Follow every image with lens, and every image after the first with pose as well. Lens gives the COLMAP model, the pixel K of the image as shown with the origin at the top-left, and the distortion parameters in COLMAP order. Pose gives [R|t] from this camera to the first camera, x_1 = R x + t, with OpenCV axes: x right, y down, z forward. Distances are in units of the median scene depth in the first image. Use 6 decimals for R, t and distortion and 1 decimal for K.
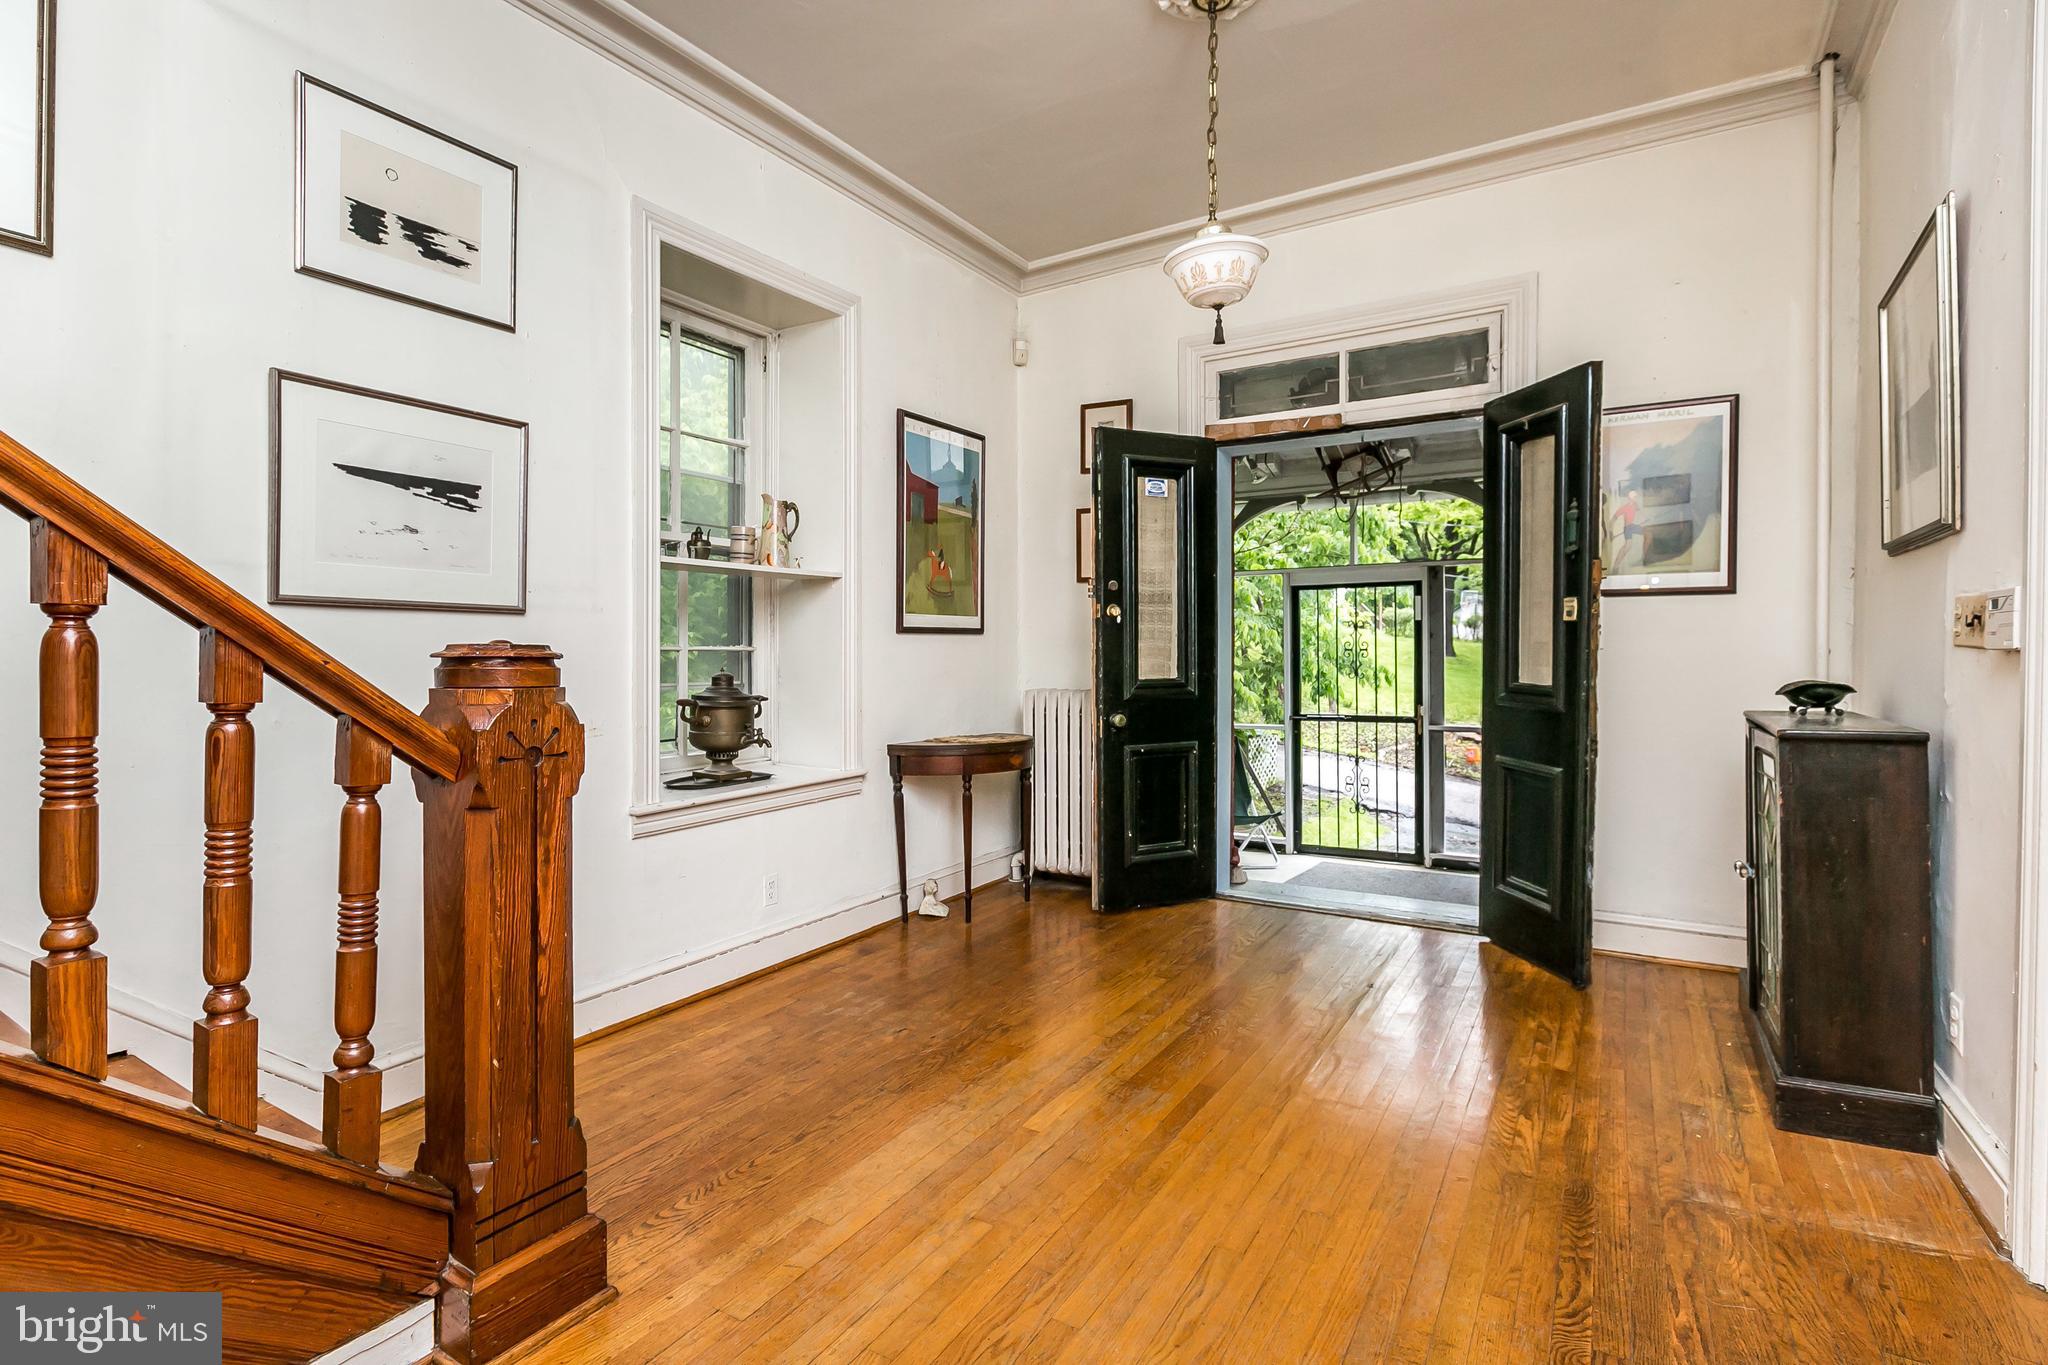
lens RADIAL K [[956.9, 0, 1020.5], [0, 956.9, 662.3], [0, 0, 1]] dist [0.000562, 0.000201]
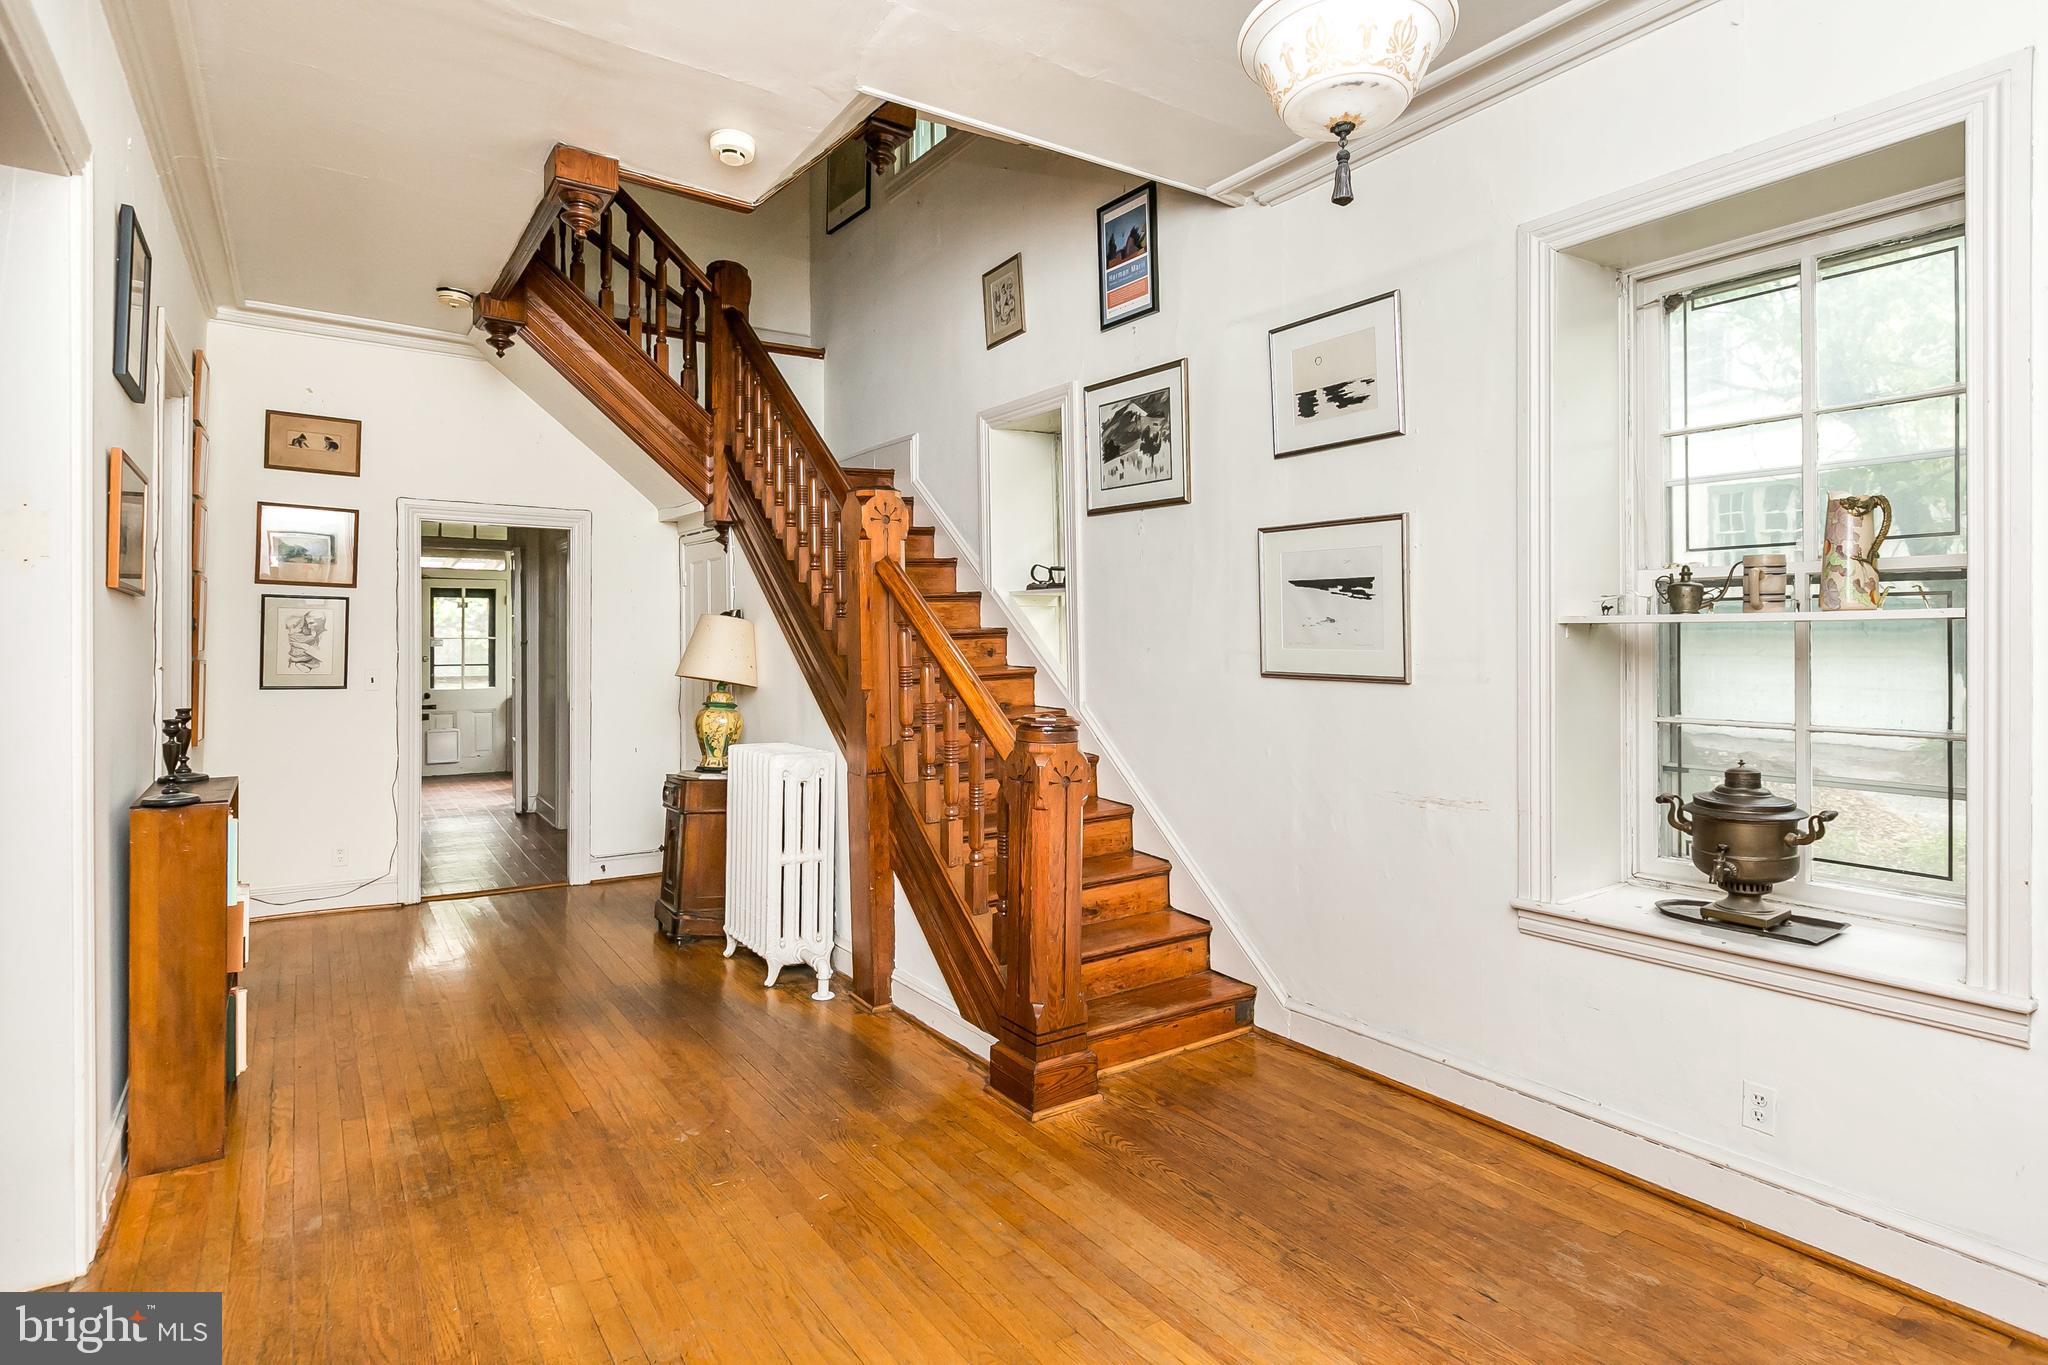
lens RADIAL K [[1045.4, 0, 1021.8], [0, 1045.4, 636.1], [0, 0, 1]] dist [-0.001796, -0.000726]
pose [[-0.389572, -0.002773, -0.920992, 0.812868], [-0.013773, 0.999901, 0.002815, -0.109019], [0.920893, 0.013782, -0.389572, 1.113252]]
